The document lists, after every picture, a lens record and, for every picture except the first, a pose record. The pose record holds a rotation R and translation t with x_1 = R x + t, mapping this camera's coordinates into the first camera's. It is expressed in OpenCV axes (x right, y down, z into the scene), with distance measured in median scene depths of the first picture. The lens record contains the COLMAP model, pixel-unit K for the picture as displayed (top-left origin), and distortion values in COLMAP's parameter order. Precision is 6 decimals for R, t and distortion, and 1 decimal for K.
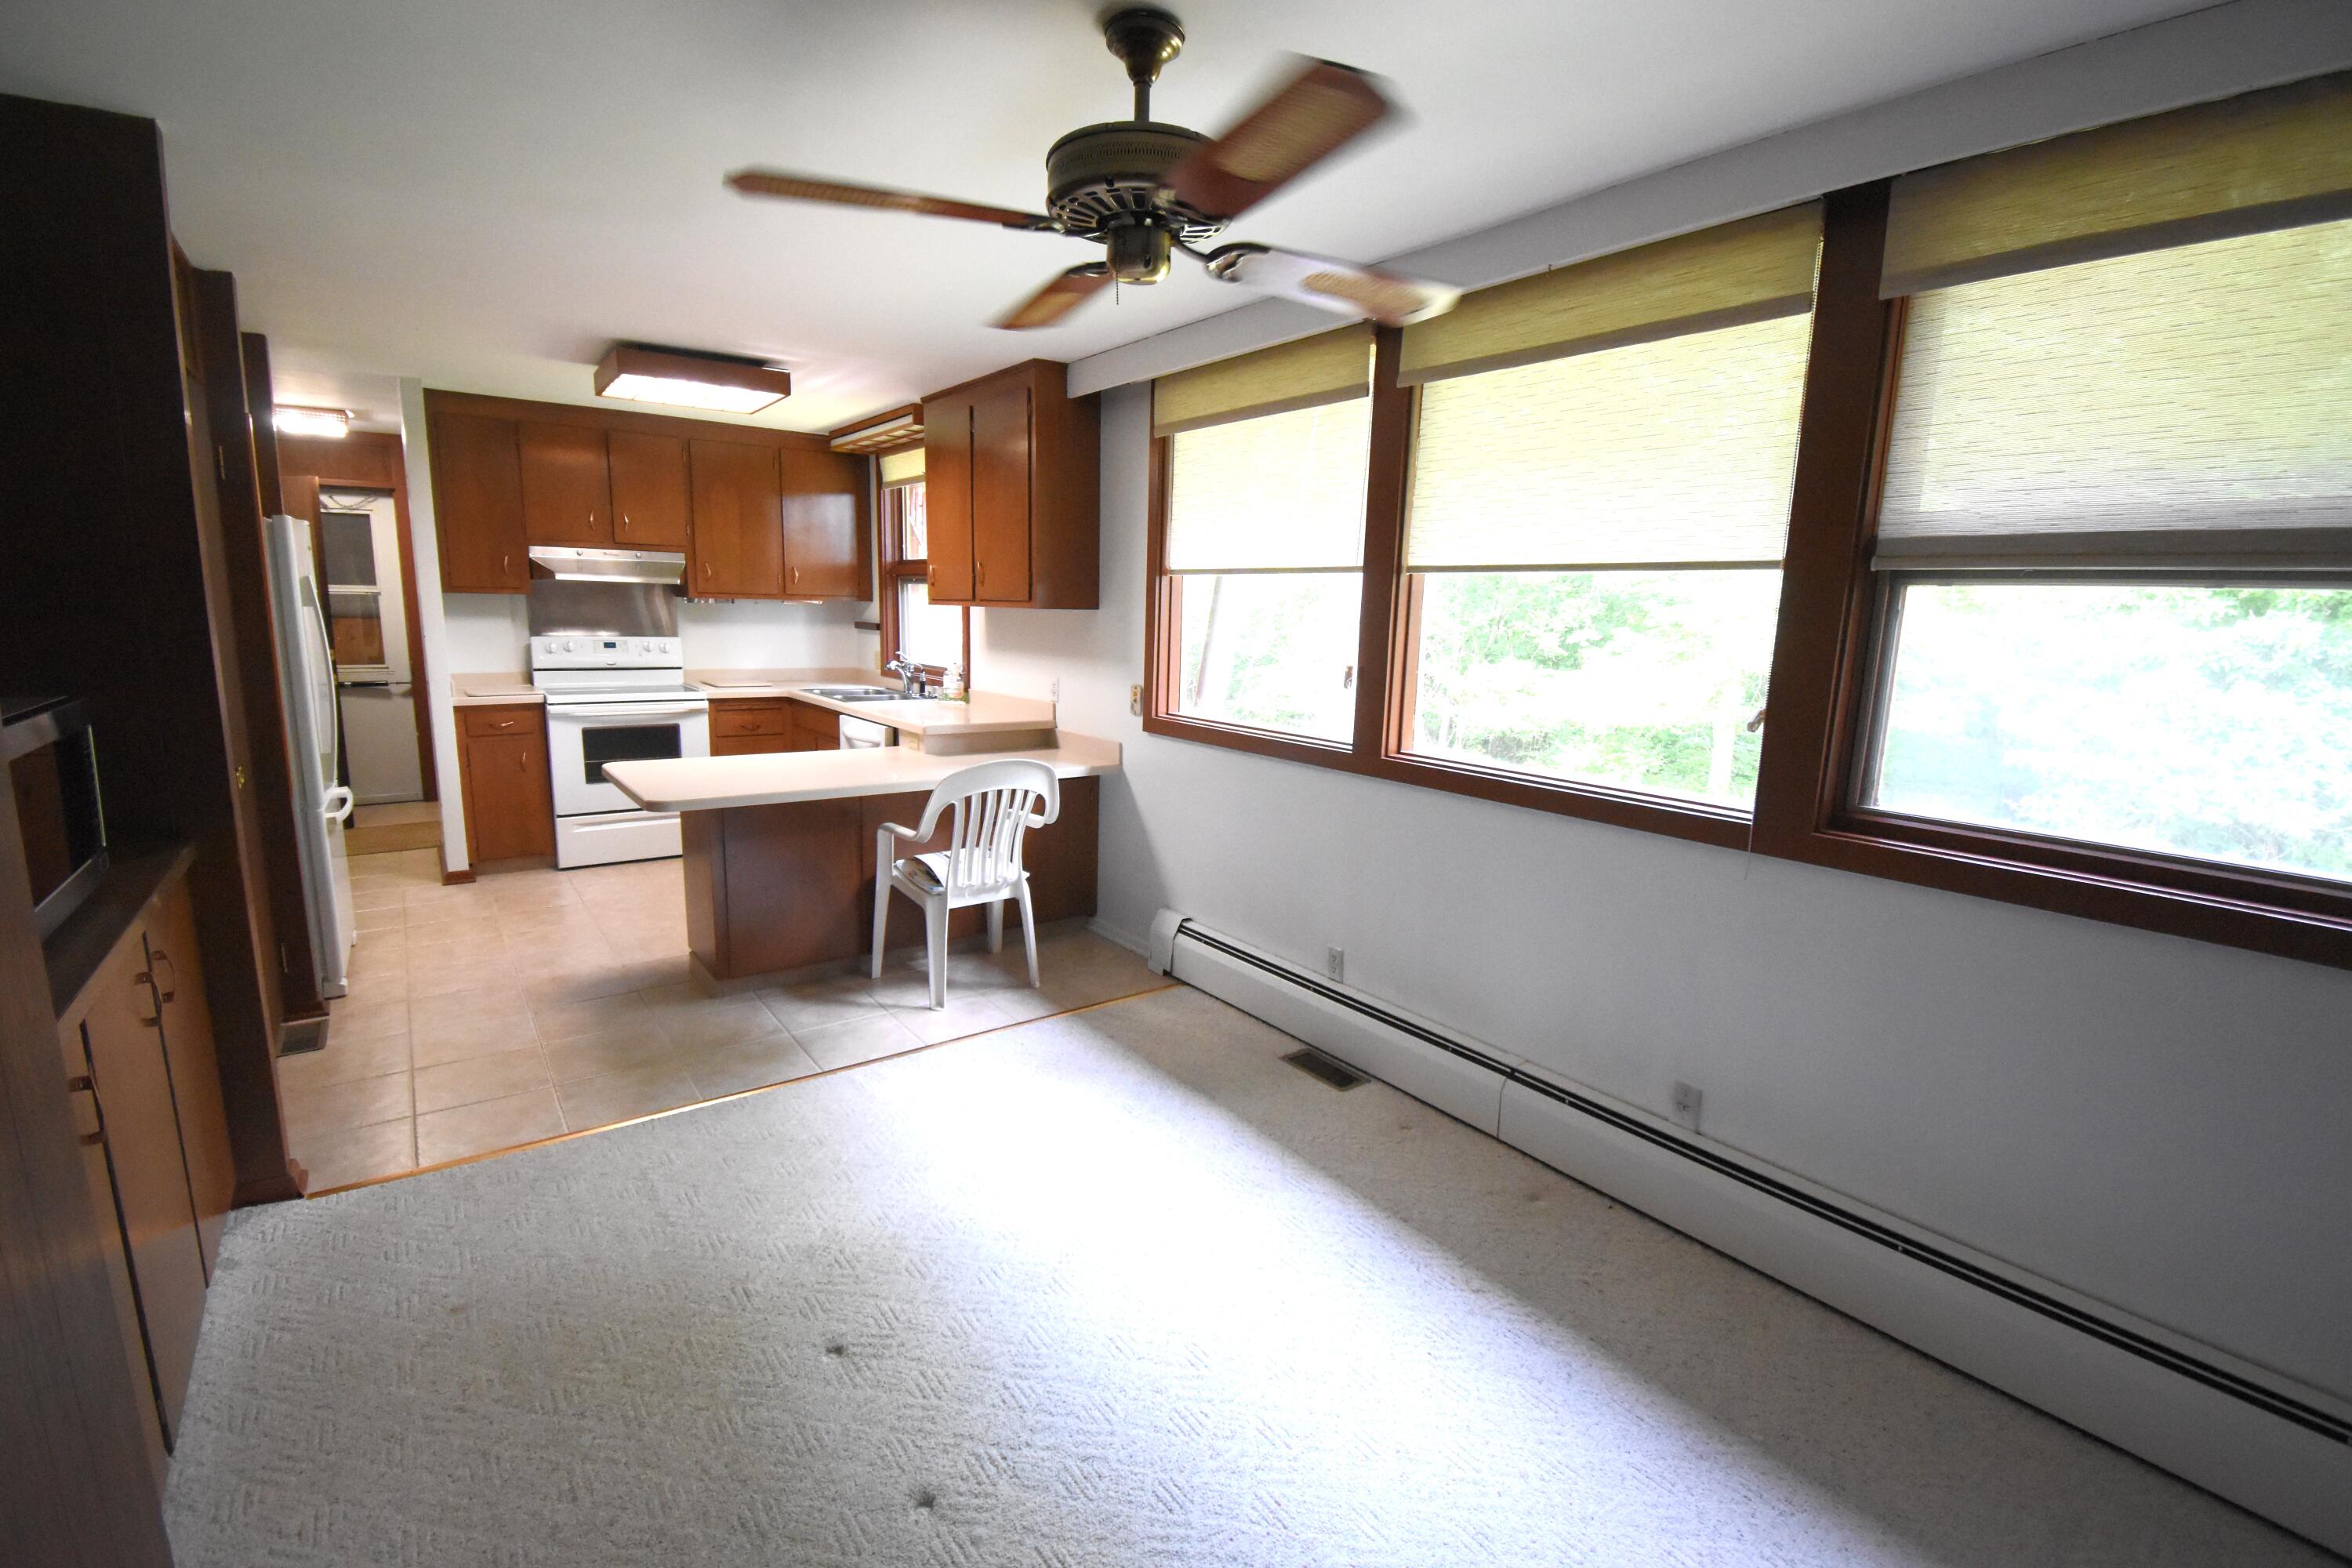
lens RADIAL K [[1040.6, 0, 1170.6], [0, 1040.6, 790.2], [0, 0, 1]] dist [0.016975, -0.025019]
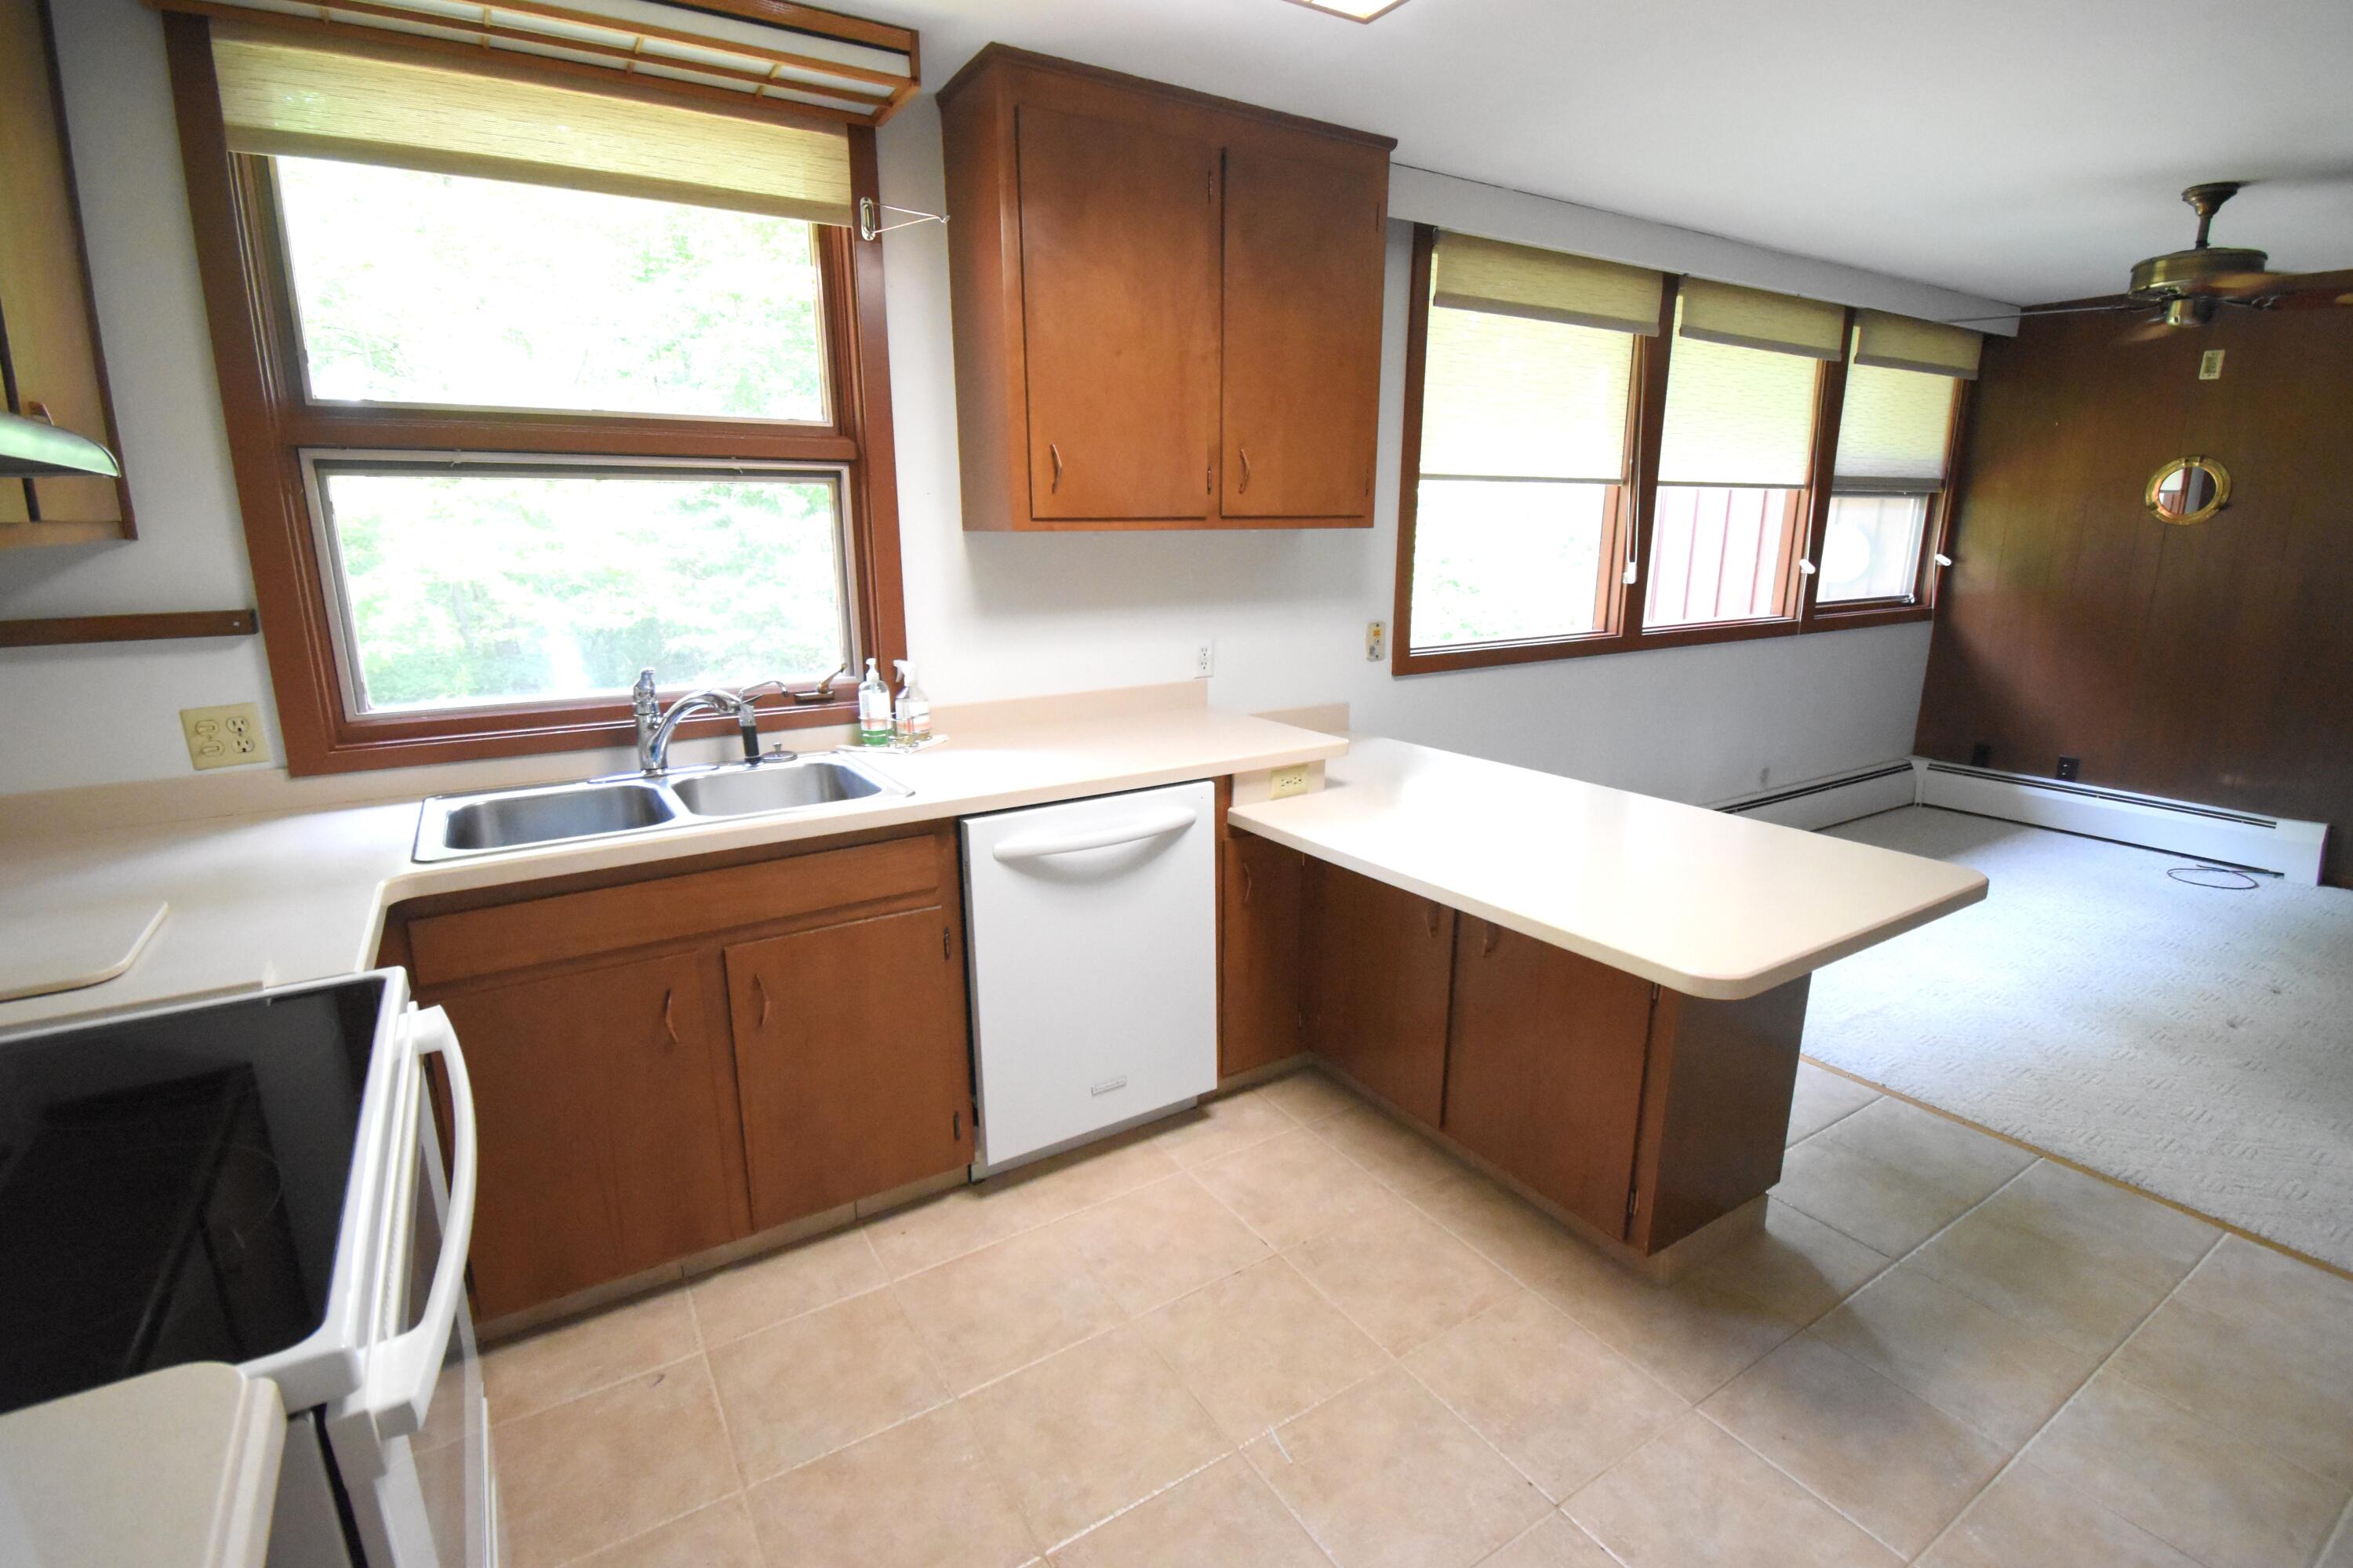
lens RADIAL K [[1041.1, 0, 1171.1], [0, 1041.1, 790.2], [0, 0, 1]] dist [0.016975, -0.025019]
pose [[0.092652, -0.275833, 0.956730, -0.672842], [0.182203, 0.949335, 0.256056, -0.167995], [-0.978886, 0.150595, 0.138216, 0.844409]]
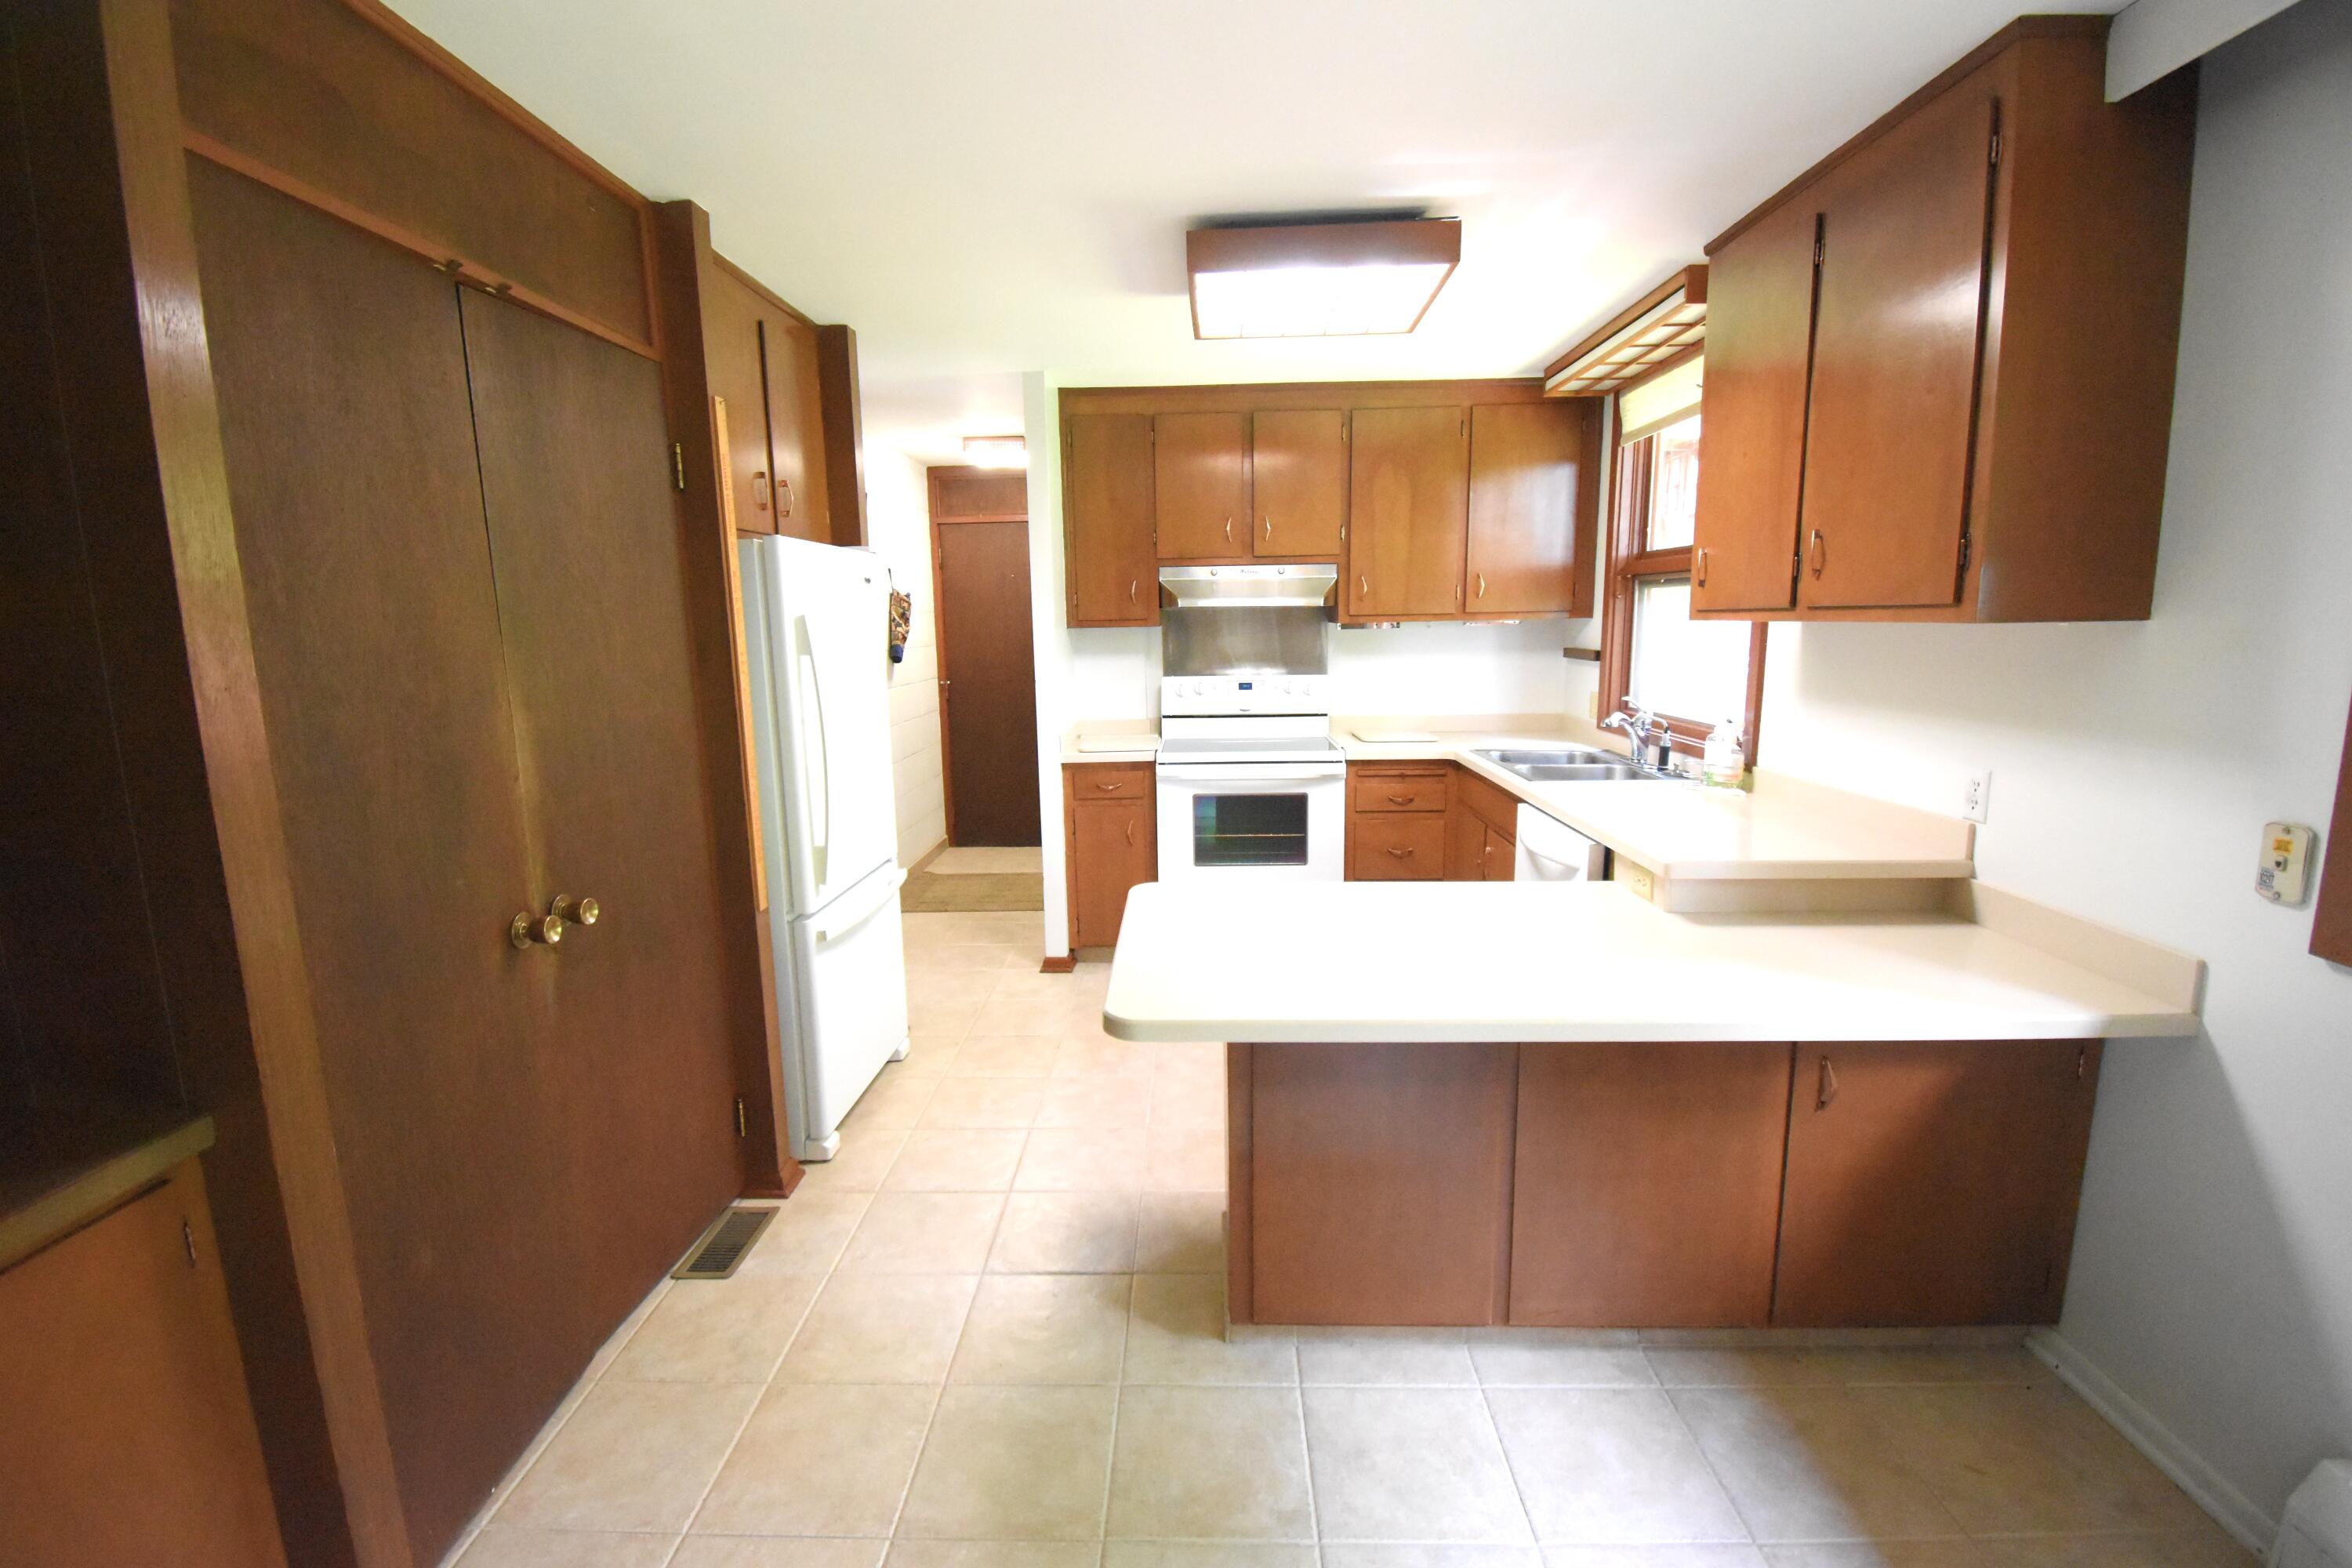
lens RADIAL K [[1035.3, 0, 1169.5], [0, 1035.3, 788.4], [0, 0, 1]] dist [0.018821, -0.026038]
pose [[0.784769, 0.062392, -0.616640, -0.096595], [-0.072596, 0.997325, 0.008520, -0.068520], [0.615522, 0.038079, 0.787199, 0.371213]]
